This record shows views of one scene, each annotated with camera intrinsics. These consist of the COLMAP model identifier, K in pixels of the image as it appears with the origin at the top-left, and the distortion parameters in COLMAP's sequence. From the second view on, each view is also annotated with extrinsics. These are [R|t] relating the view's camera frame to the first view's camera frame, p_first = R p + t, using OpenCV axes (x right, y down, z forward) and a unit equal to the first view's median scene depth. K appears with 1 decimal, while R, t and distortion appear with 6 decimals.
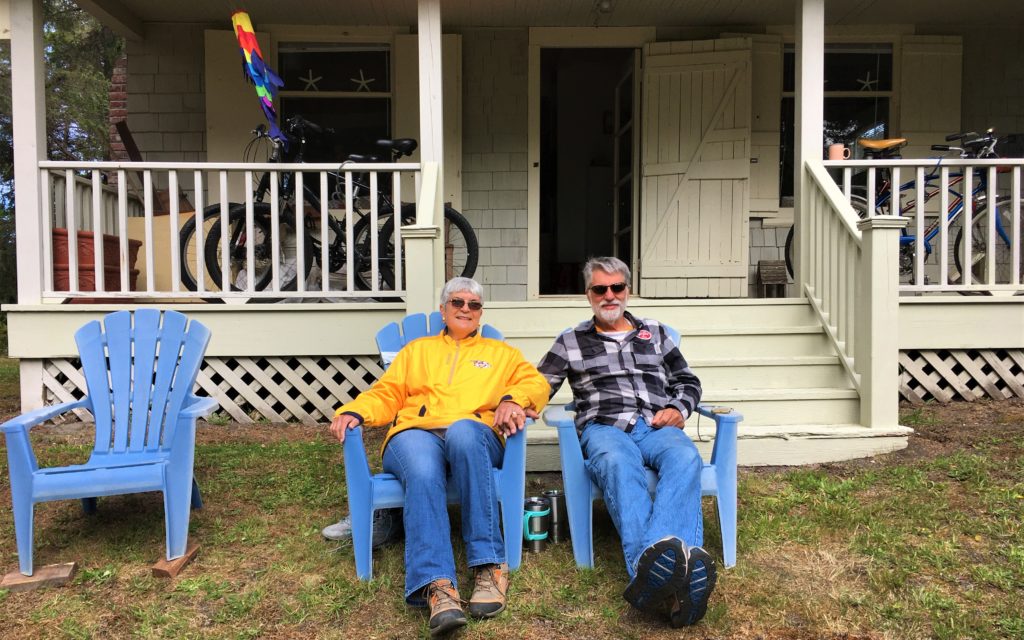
lens RADIAL K [[856.4, 0, 512.0], [0, 856.4, 320.0], [0, 0, 1]] dist [-0.007555, -0.001756]
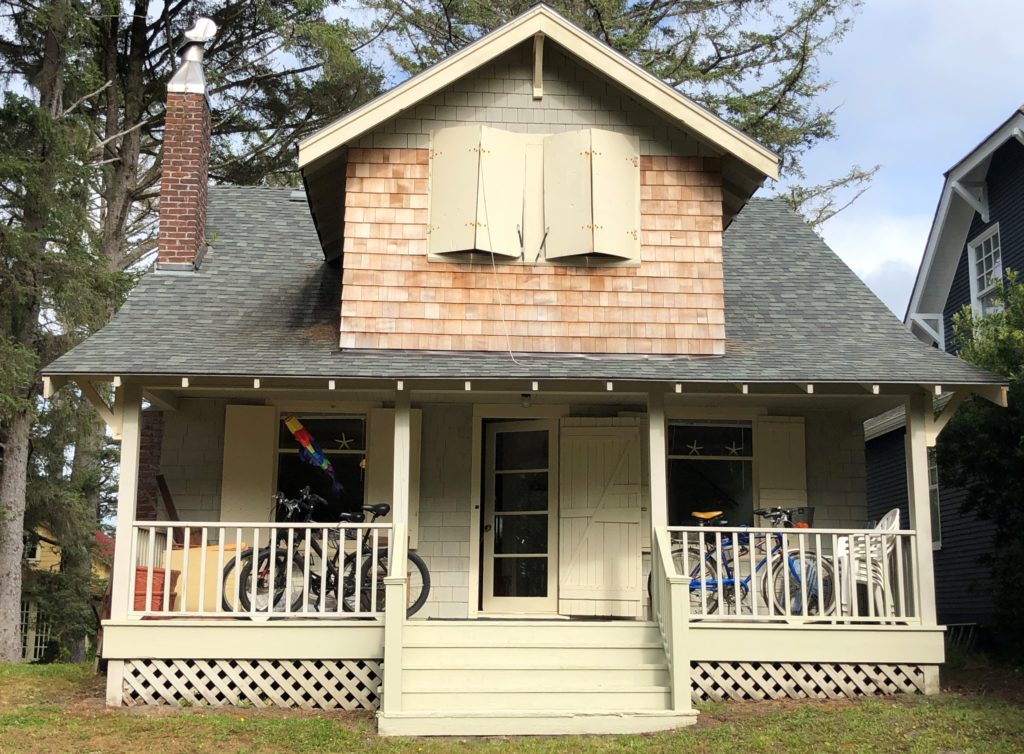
lens RADIAL K [[1306.8, 0, 498.8], [0, 1306.8, 377.4], [0, 0, 1]] dist [0.256995, -1.090449]
pose [[0.999702, 0.019310, 0.014957, 0.035761], [-0.016381, 0.984285, -0.175823, -0.036770], [-0.018117, 0.175526, 0.984308, -1.240986]]
